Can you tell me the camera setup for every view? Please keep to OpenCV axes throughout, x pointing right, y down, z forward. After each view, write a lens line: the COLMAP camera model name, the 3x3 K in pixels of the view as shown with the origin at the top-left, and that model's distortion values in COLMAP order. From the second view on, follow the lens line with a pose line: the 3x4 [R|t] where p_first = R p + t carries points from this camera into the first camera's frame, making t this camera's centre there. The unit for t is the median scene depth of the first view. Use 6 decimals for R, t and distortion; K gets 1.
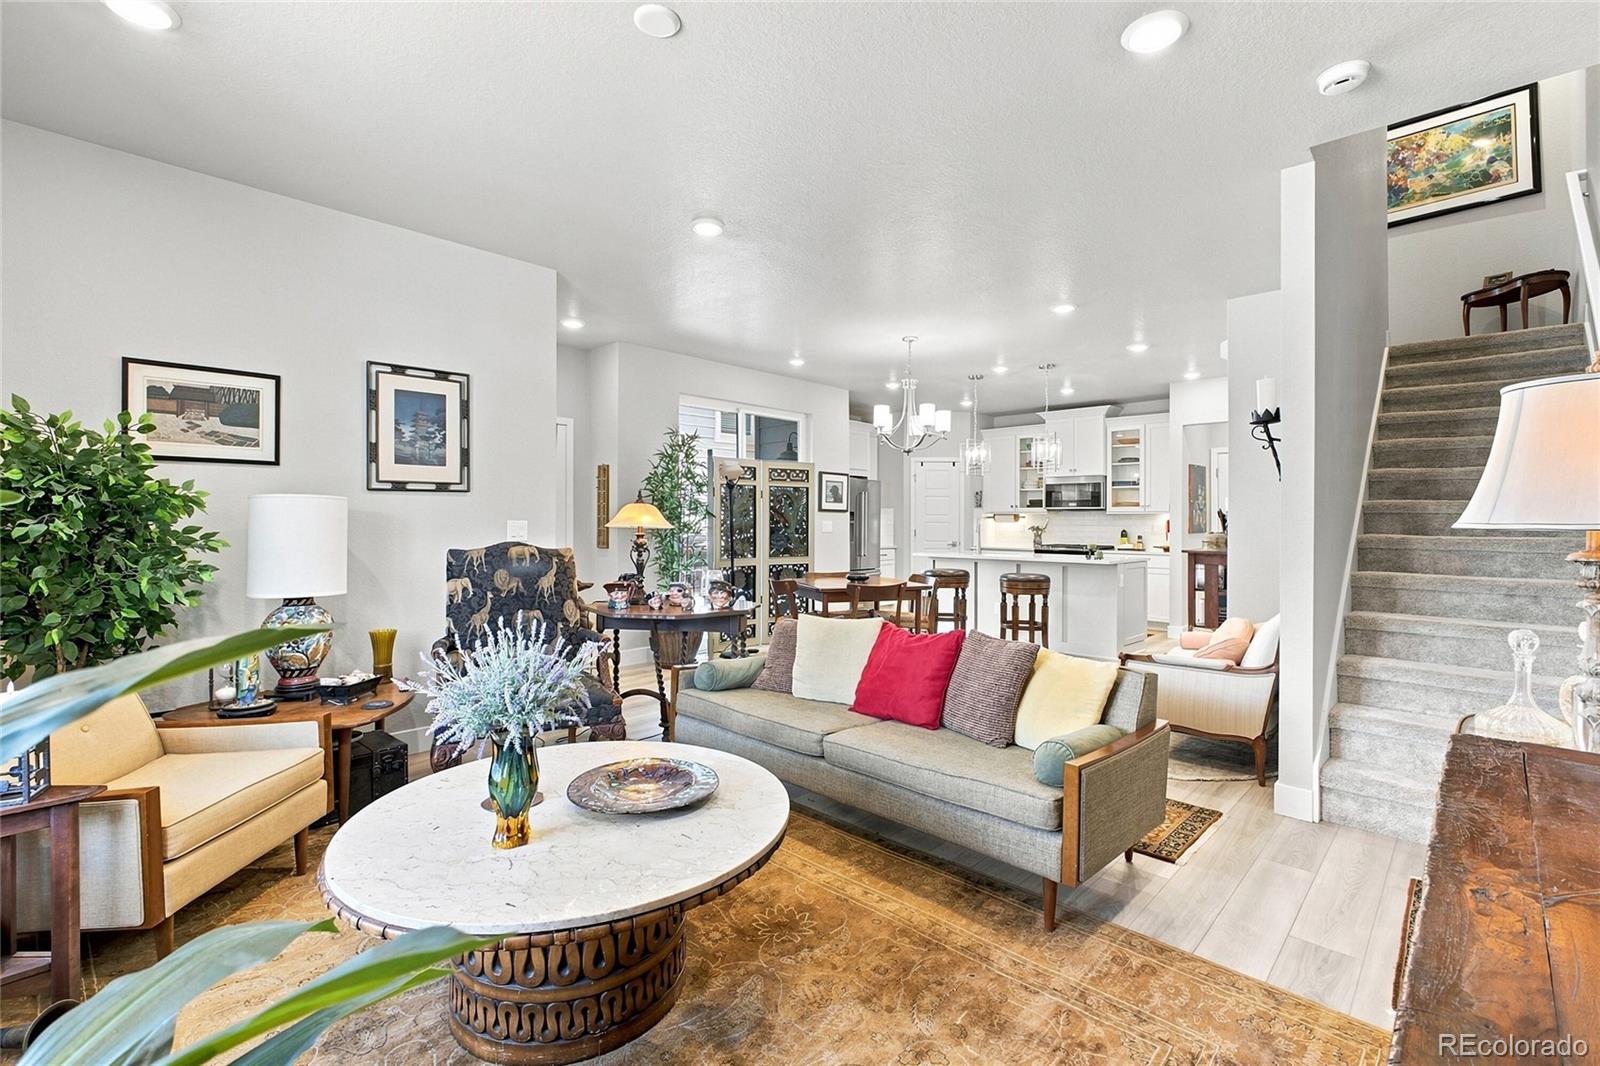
lens RADIAL K [[702.3, 0, 802.3], [0, 702.3, 514.1], [0, 0, 1]] dist [0.000306, -0.000287]
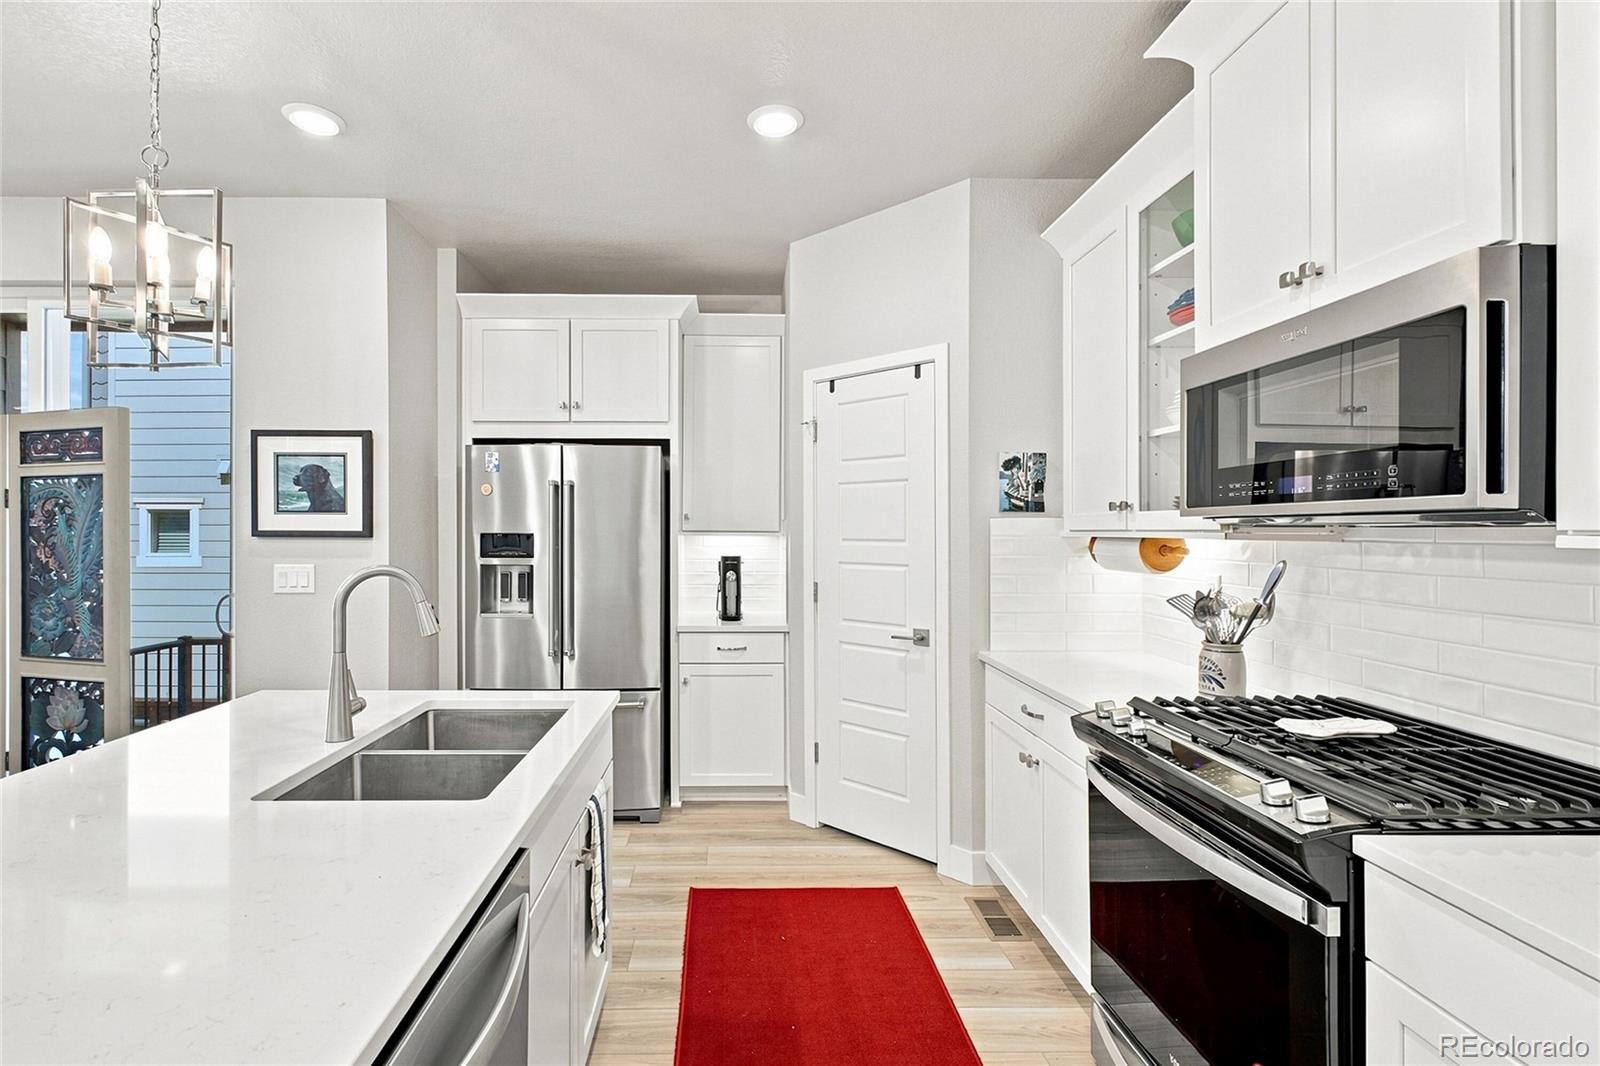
lens RADIAL K [[733.4, 0, 737.2], [0, 733.4, 526.1], [0, 0, 1]] dist [0.016062, -0.000265]
pose [[0.696316, -0.009472, -0.717673, 0.483561], [0.011230, 0.999934, -0.002302, -0.006223], [0.717648, -0.006457, 0.696377, 0.910676]]
